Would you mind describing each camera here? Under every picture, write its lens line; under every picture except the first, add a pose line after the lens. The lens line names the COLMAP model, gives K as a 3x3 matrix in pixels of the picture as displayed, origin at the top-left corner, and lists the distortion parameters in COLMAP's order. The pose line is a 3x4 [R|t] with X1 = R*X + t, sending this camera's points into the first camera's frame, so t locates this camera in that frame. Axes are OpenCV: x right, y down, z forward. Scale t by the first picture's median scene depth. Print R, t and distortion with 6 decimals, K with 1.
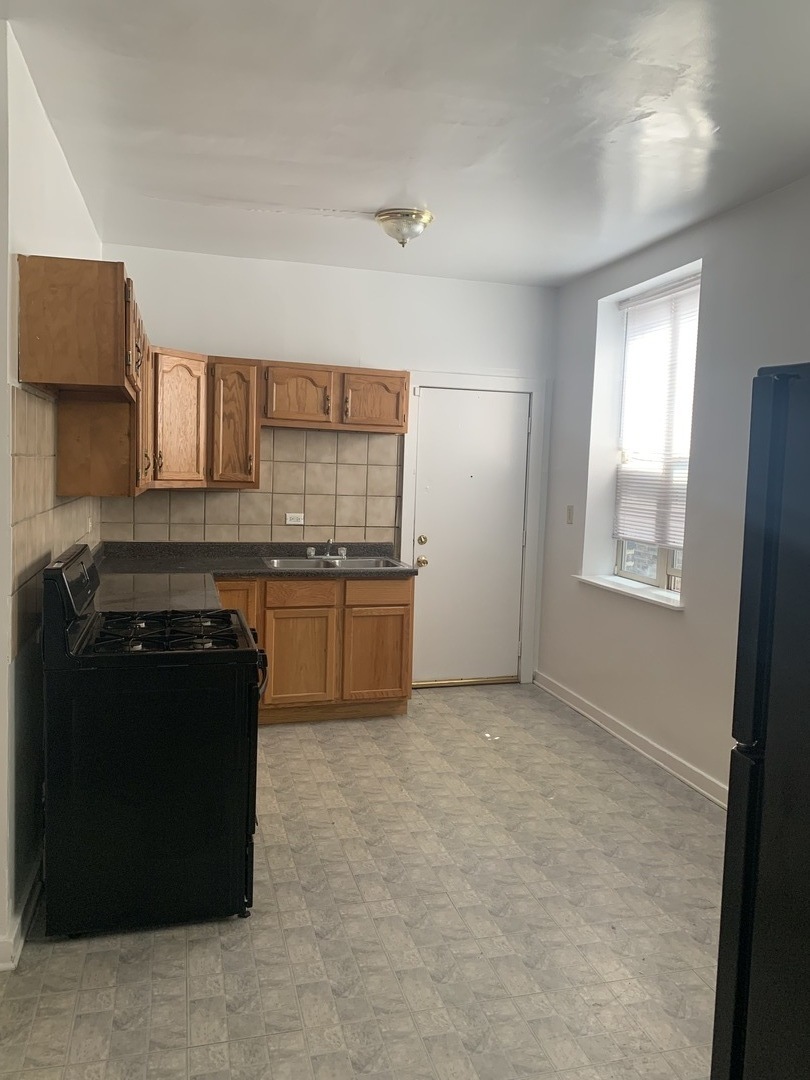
lens RADIAL K [[773.7, 0, 384.1], [0, 773.7, 522.9], [0, 0, 1]] dist [0.114646, -0.201670]
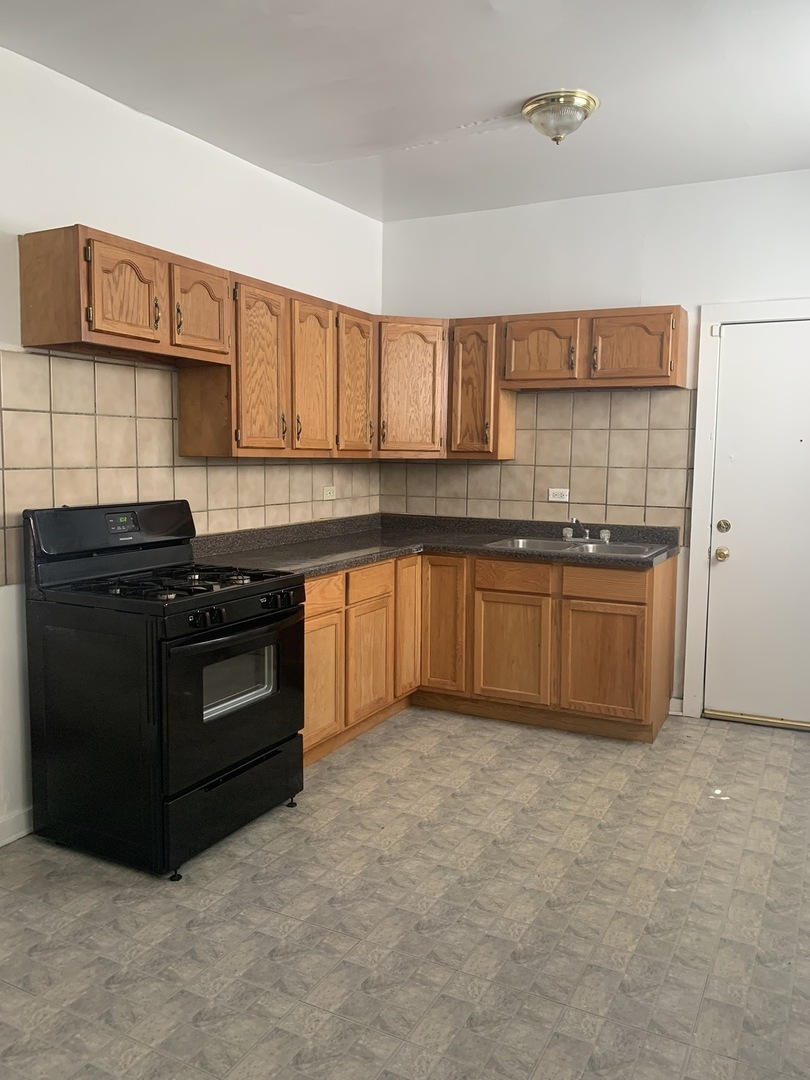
lens RADIAL K [[773.7, 0, 384.1], [0, 773.7, 522.9], [0, 0, 1]] dist [0.114646, -0.201670]
pose [[0.762981, 0.039110, -0.645237, 0.330296], [-0.034538, 0.999209, 0.019725, 0.017285], [0.645498, 0.007235, 0.763728, 0.223143]]
